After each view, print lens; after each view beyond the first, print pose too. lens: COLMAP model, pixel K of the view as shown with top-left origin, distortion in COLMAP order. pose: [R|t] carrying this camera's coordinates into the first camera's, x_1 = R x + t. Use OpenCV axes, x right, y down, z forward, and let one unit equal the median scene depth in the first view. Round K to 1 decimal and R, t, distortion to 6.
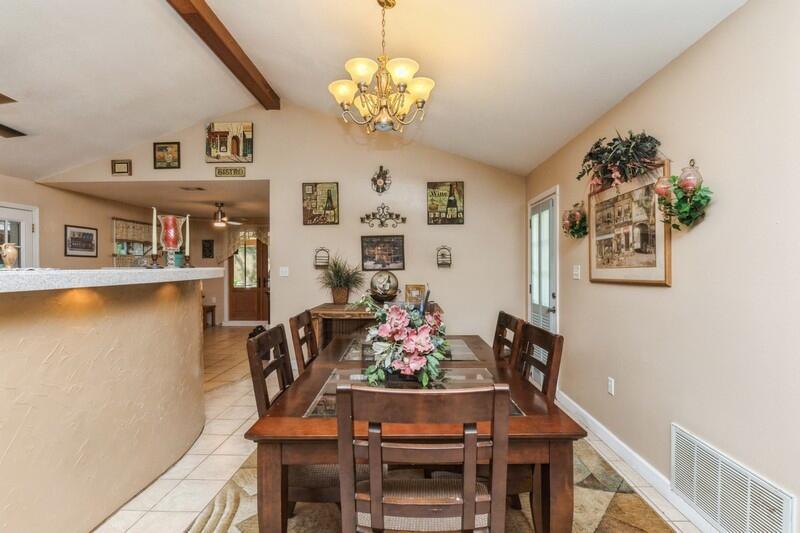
lens RADIAL K [[373.3, 0, 400.0], [0, 373.3, 266.5], [0, 0, 1]] dist [-0.013318, 0.000519]
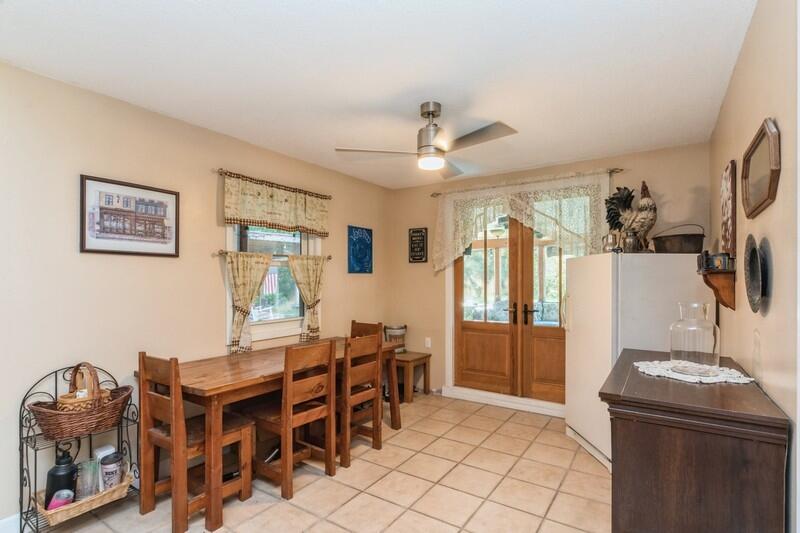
lens RADIAL K [[388.7, 0, 400.0], [0, 388.7, 266.5], [0, 0, 1]] dist [-0.013631, 0.000765]
pose [[0.841412, -0.010181, -0.540299, -0.326957], [-0.004918, 0.999637, -0.026495, -0.002513], [0.540372, 0.024950, 0.841056, 0.712003]]
